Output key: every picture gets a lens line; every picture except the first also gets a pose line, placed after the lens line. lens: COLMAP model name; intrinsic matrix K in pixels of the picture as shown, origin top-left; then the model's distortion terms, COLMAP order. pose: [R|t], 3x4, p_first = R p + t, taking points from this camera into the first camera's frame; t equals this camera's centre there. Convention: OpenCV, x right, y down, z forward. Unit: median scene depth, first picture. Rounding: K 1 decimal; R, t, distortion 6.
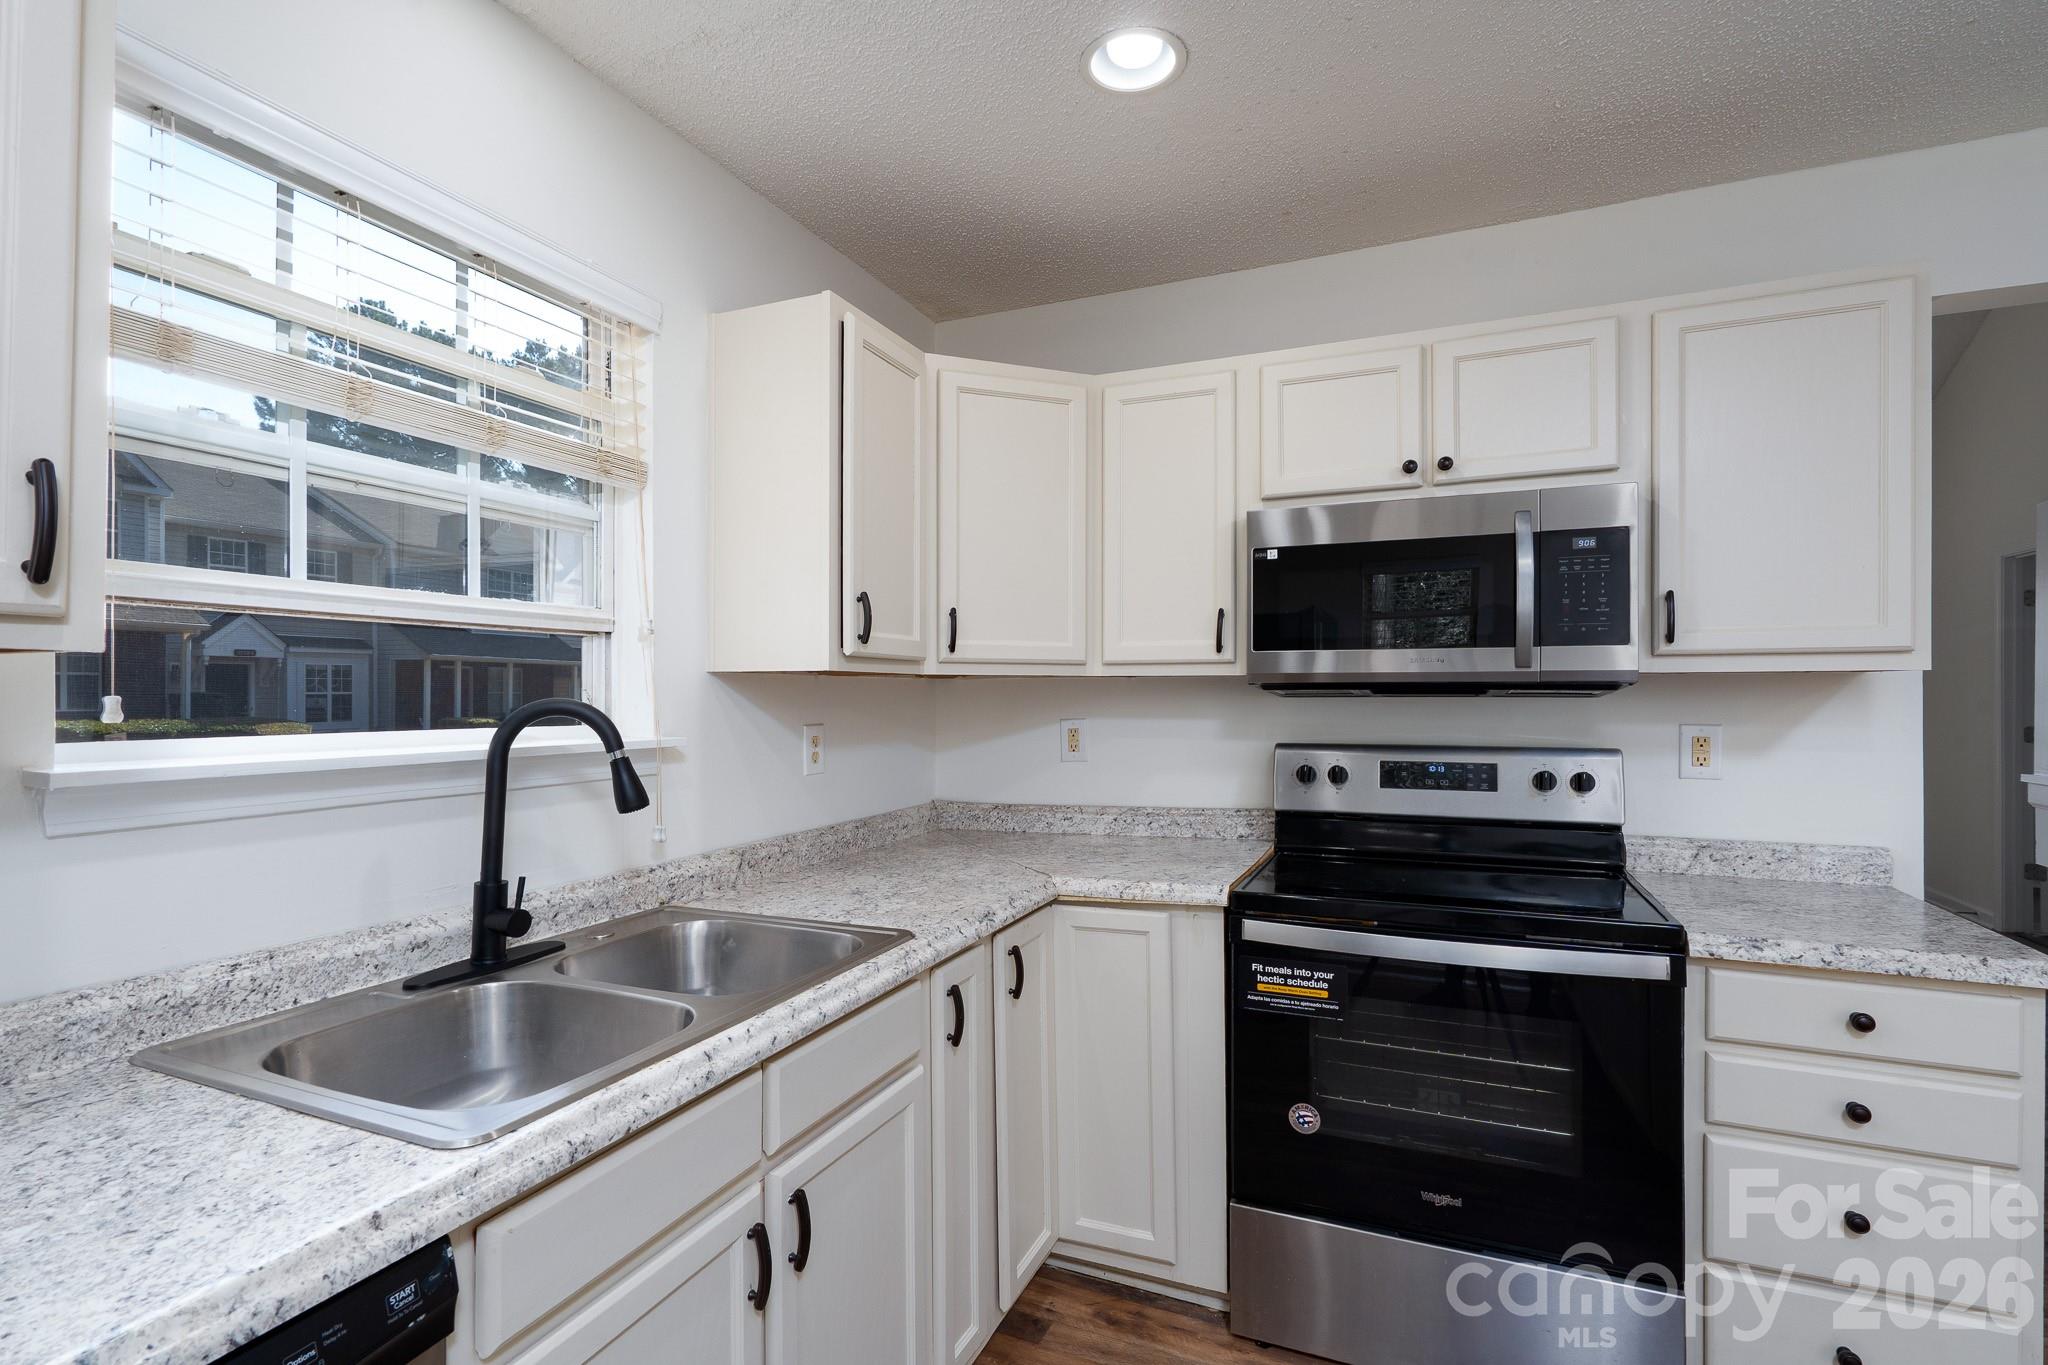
lens RADIAL K [[949.5, 0, 1035.9], [0, 949.5, 685.1], [0, 0, 1]] dist [-0.007677, 0.002863]
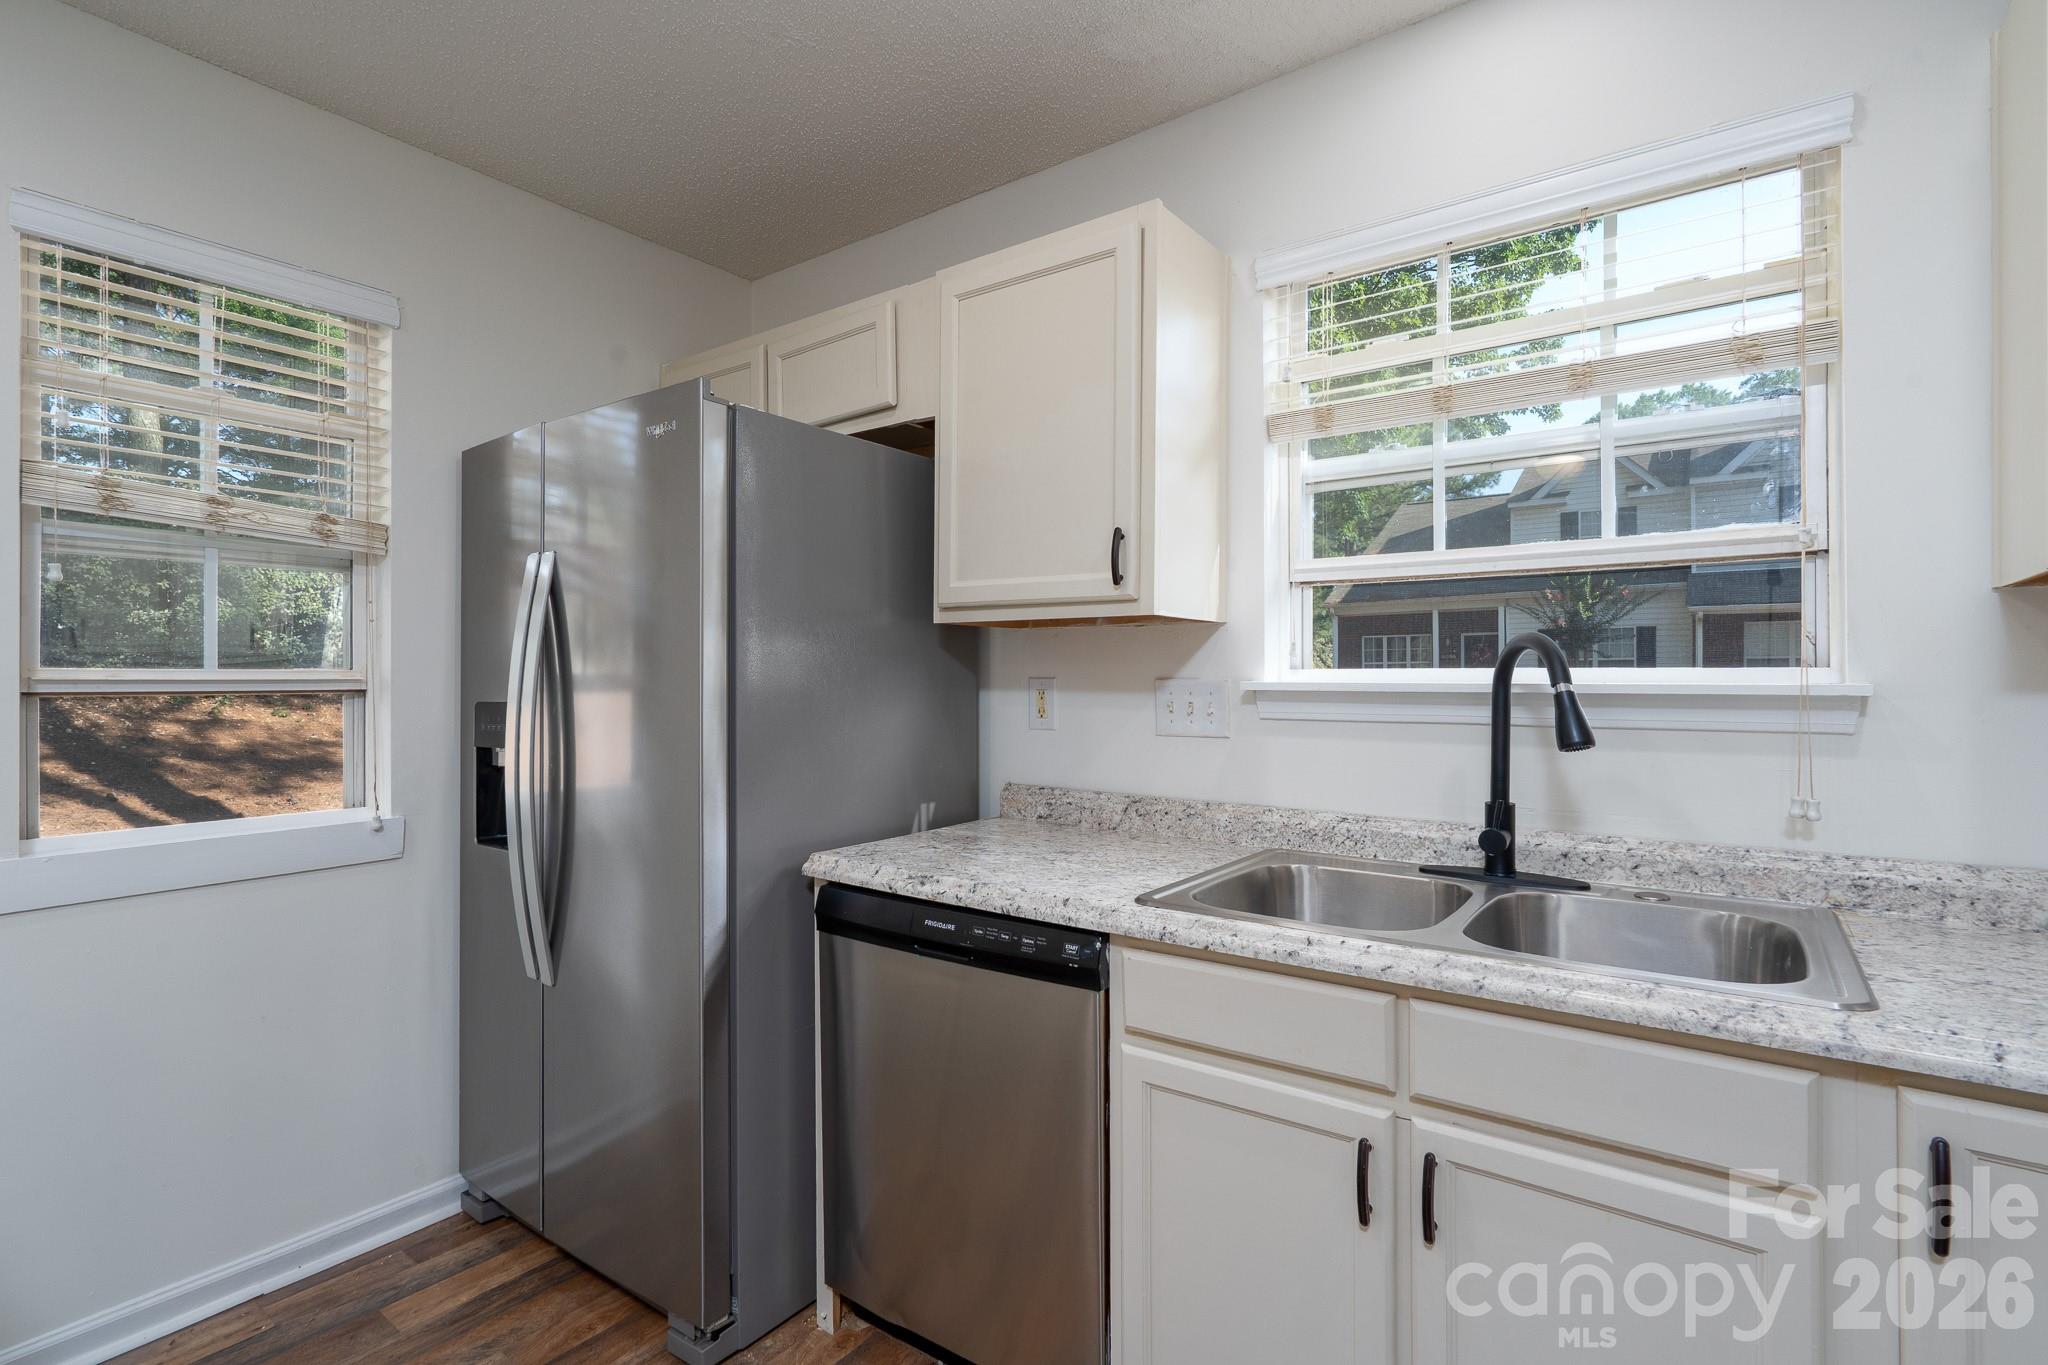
lens RADIAL K [[949.5, 0, 1013.0], [0, 949.5, 677.0], [0, 0, 1]] dist [-0.007677, 0.002863]
pose [[-0.244296, -0.006597, -0.969678, 0.643867], [0.010530, 0.999900, -0.009456, 0.065336], [0.969644, -0.012520, -0.244202, 0.727720]]
